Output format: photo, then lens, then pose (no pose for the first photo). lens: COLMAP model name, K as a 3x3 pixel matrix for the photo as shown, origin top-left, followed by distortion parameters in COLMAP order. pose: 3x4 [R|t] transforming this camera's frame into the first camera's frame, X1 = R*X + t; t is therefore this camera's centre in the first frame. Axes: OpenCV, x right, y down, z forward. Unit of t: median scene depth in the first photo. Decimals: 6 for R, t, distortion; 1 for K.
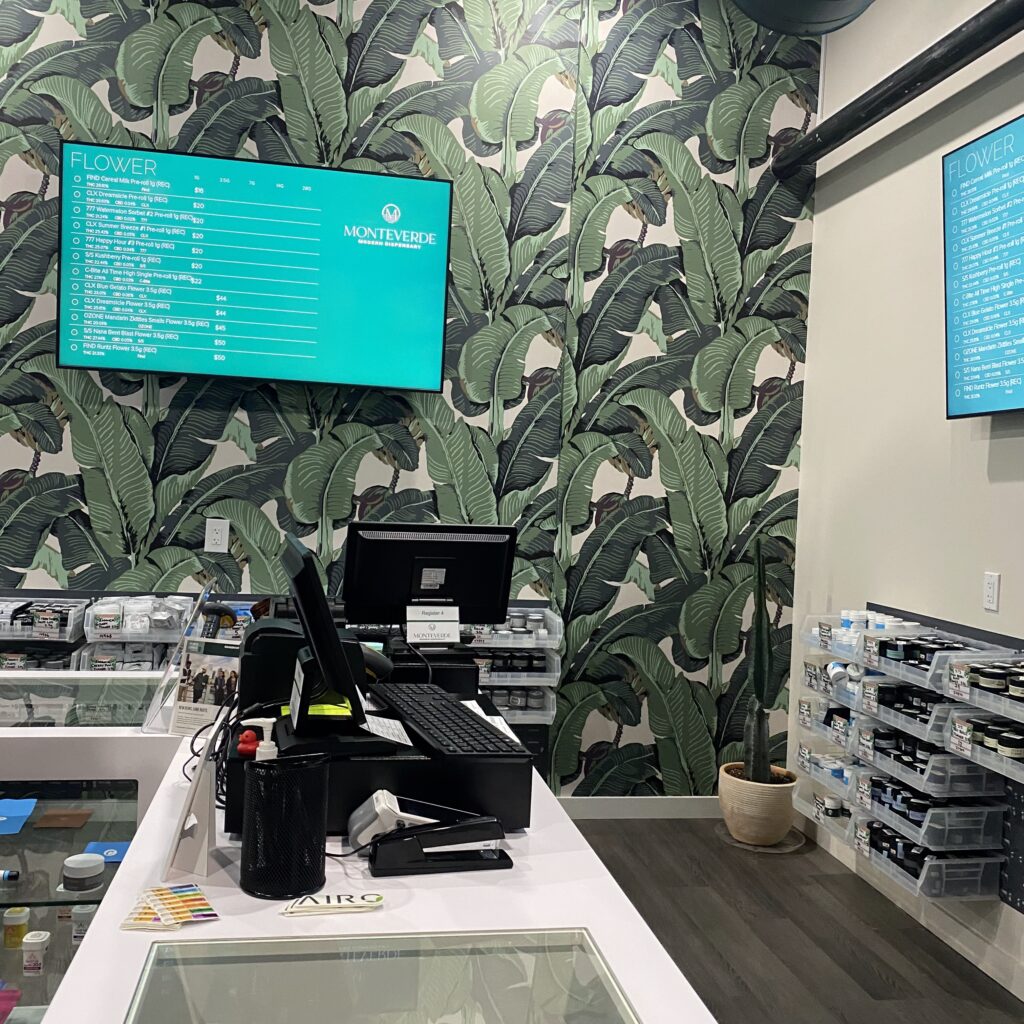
lens RADIAL K [[1046.3, 0, 505.3], [0, 1046.3, 509.9], [0, 0, 1]] dist [0.034074, 0.000000]
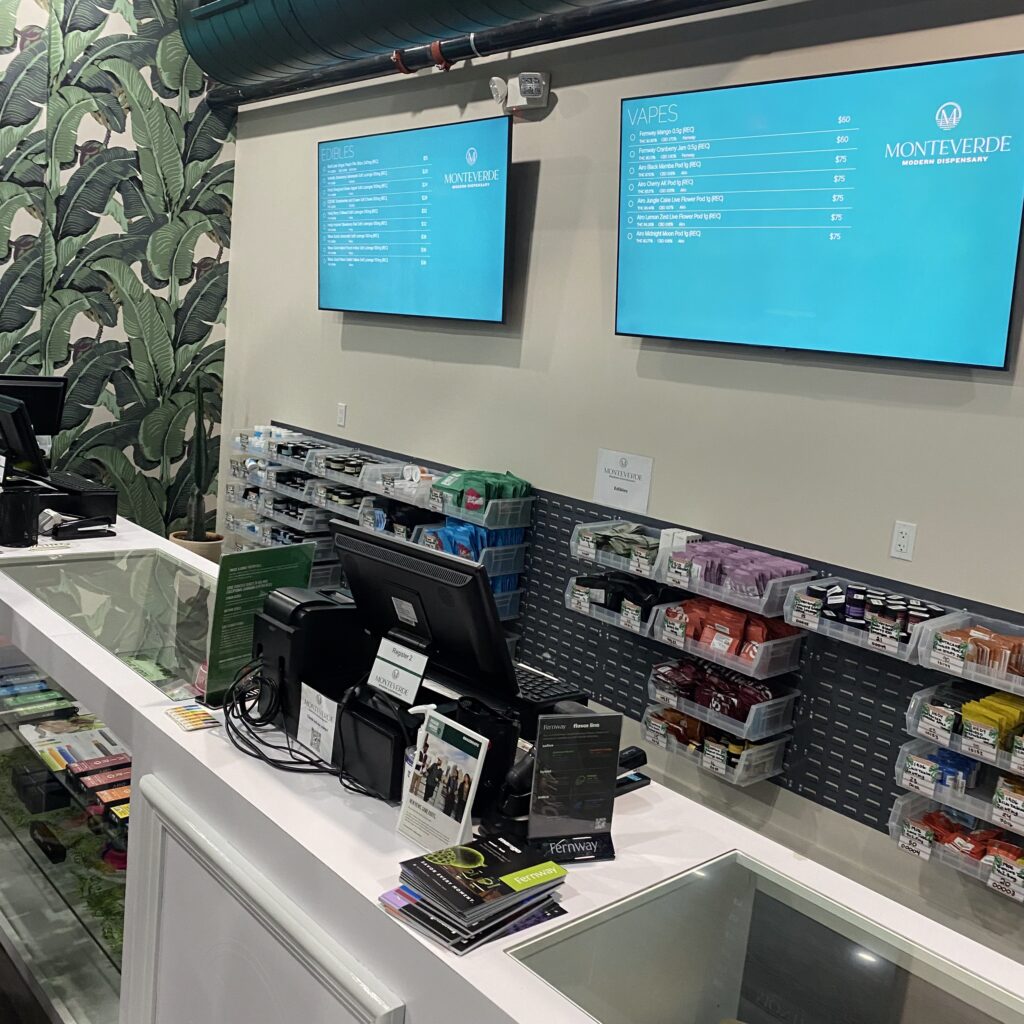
lens RADIAL K [[1046.3, 0, 507.4], [0, 1046.3, 509.5], [0, 0, 1]] dist [0.034074, 0.000000]
pose [[0.852653, -0.041500, 0.520827, -0.147925], [-0.049730, 0.985869, 0.159968, -0.041312], [-0.520105, -0.162297, 0.838540, -0.436046]]
